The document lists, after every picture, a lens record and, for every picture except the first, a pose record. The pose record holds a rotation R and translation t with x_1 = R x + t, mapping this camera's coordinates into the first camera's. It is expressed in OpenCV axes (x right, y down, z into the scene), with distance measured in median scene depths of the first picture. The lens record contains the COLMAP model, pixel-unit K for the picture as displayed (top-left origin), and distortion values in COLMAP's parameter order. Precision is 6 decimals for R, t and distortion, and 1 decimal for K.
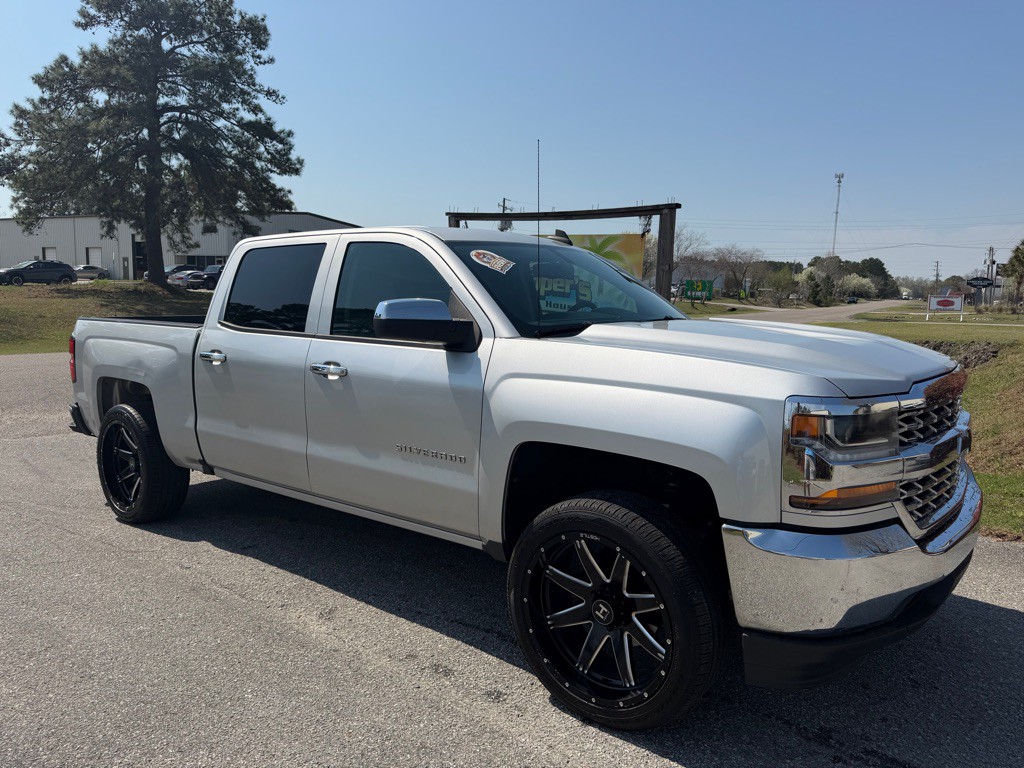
lens RADIAL K [[723.5, 0, 509.6], [0, 723.5, 389.7], [0, 0, 1]] dist [0.023498, -0.028253]
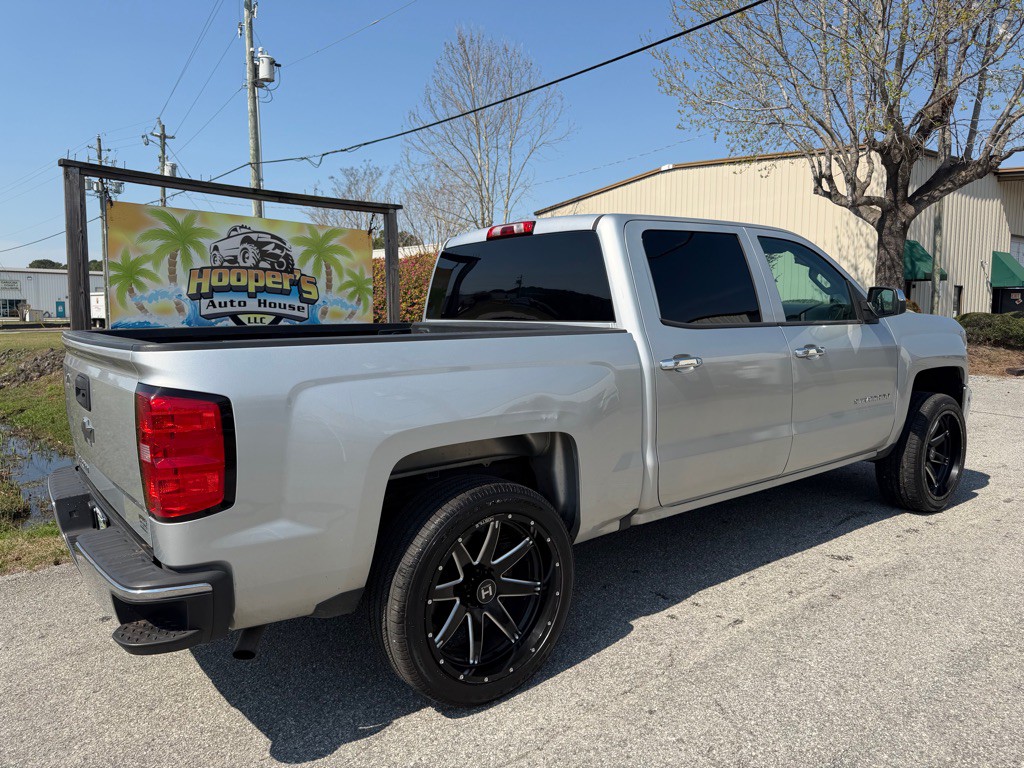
lens RADIAL K [[723.5, 0, 520.6], [0, 723.5, 386.6], [0, 0, 1]] dist [0.023498, -0.028253]
pose [[0.222610, -0.117568, 0.967793, -0.156227], [0.130977, 0.987309, 0.089811, -0.014508], [-0.966069, 0.106766, 0.235184, 0.127144]]
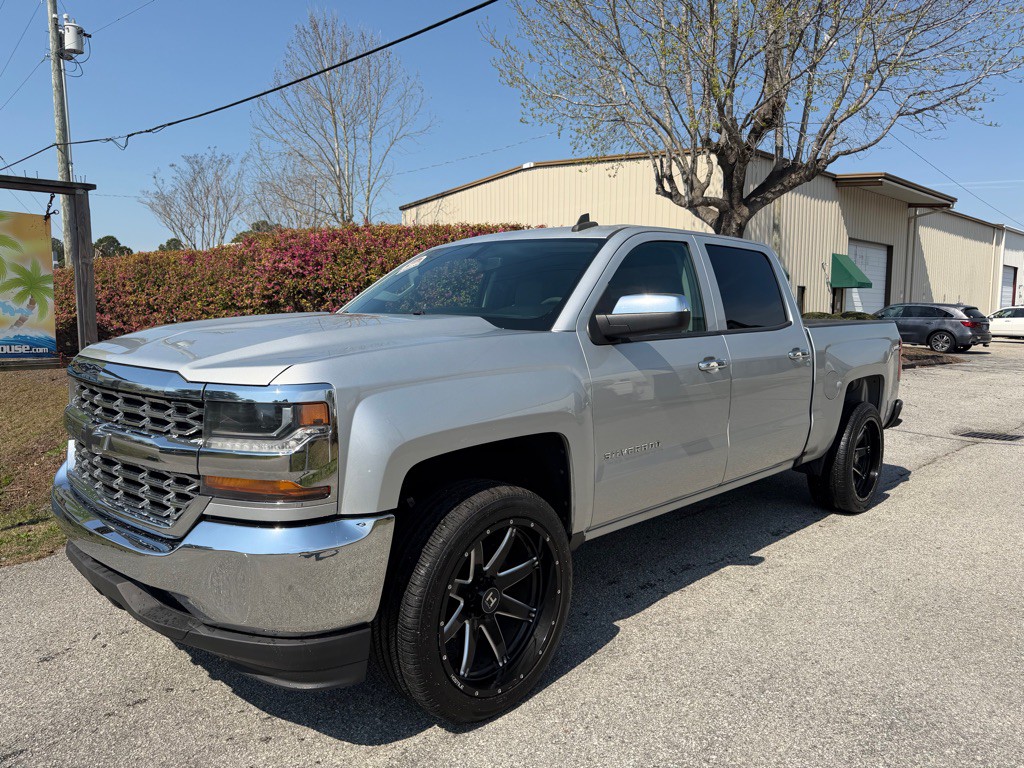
lens RADIAL K [[723.5, 0, 517.6], [0, 723.5, 385.3], [0, 0, 1]] dist [0.023498, -0.028253]
pose [[0.073650, -0.121296, 0.989880, -0.120073], [0.130438, 0.985221, 0.111020, -0.011940], [-0.988717, 0.120942, 0.088383, 0.097138]]
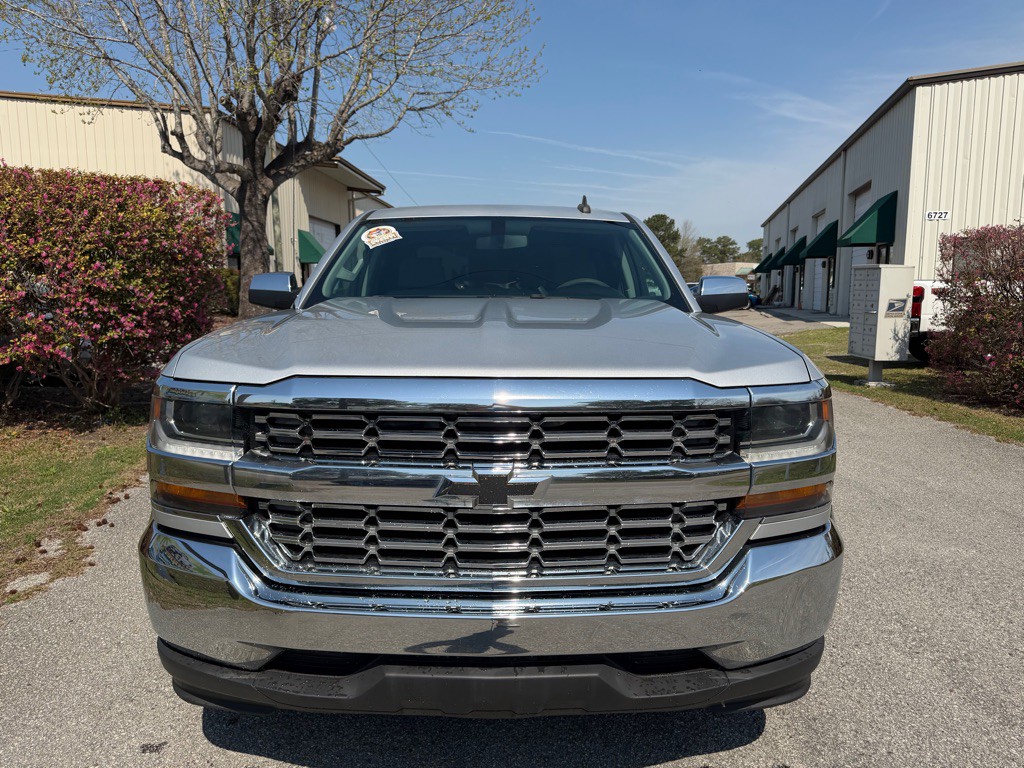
lens RADIAL K [[723.5, 0, 509.4], [0, 723.5, 387.5], [0, 0, 1]] dist [0.023498, -0.028253]
pose [[-0.640360, -0.127746, 0.757377, -0.086699], [0.087944, 0.967392, 0.237525, -0.023540], [-0.763024, 0.218708, -0.608245, 0.180350]]
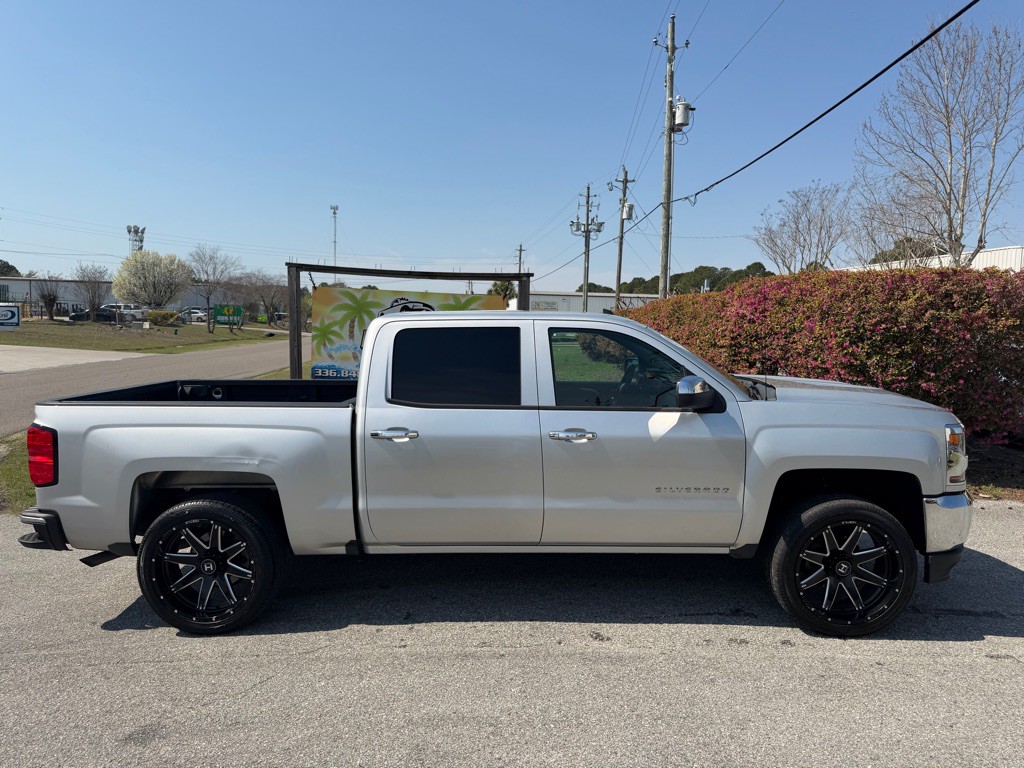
lens RADIAL K [[723.5, 0, 514.7], [0, 723.5, 391.6], [0, 0, 1]] dist [0.023498, -0.028253]
pose [[0.785249, -0.062511, 0.616016, -0.115145], [0.079292, 0.996851, 0.000081, -0.011745], [-0.614082, 0.048782, 0.787733, 0.012270]]
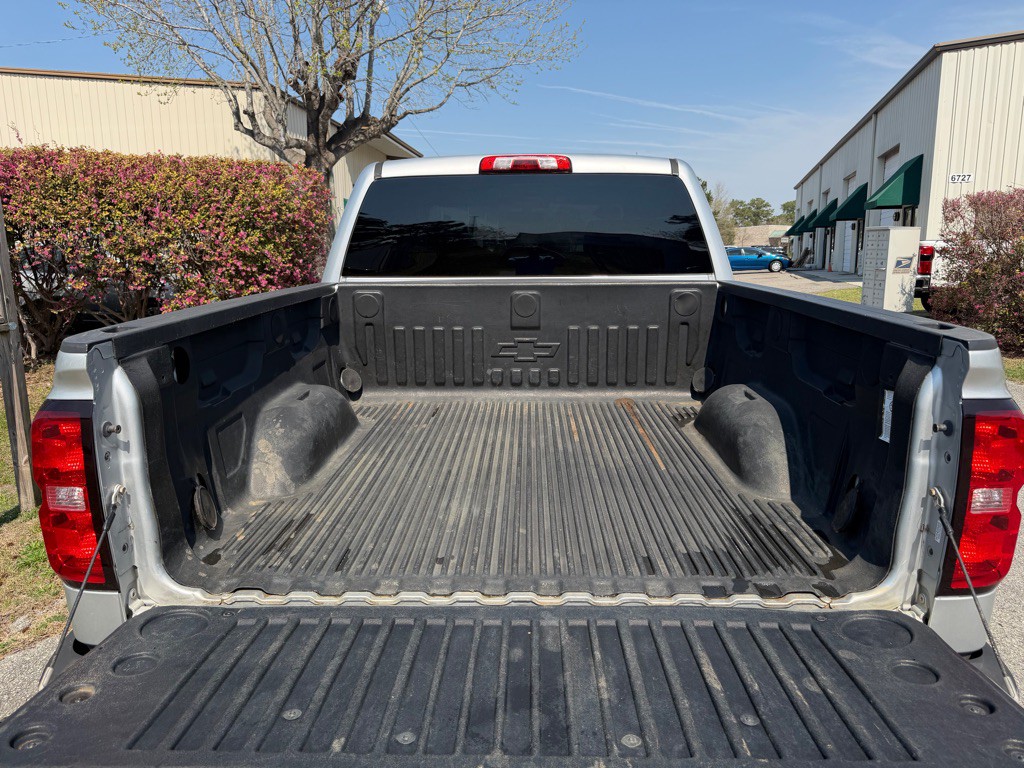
lens RADIAL K [[723.5, 0, 510.4], [0, 723.5, 384.7], [0, 0, 1]] dist [0.023498, -0.028253]
pose [[-0.611160, -0.158249, 0.775526, -0.117228], [0.100654, 0.956316, 0.274461, -0.028127], [-0.785081, 0.245799, -0.568534, 0.219192]]
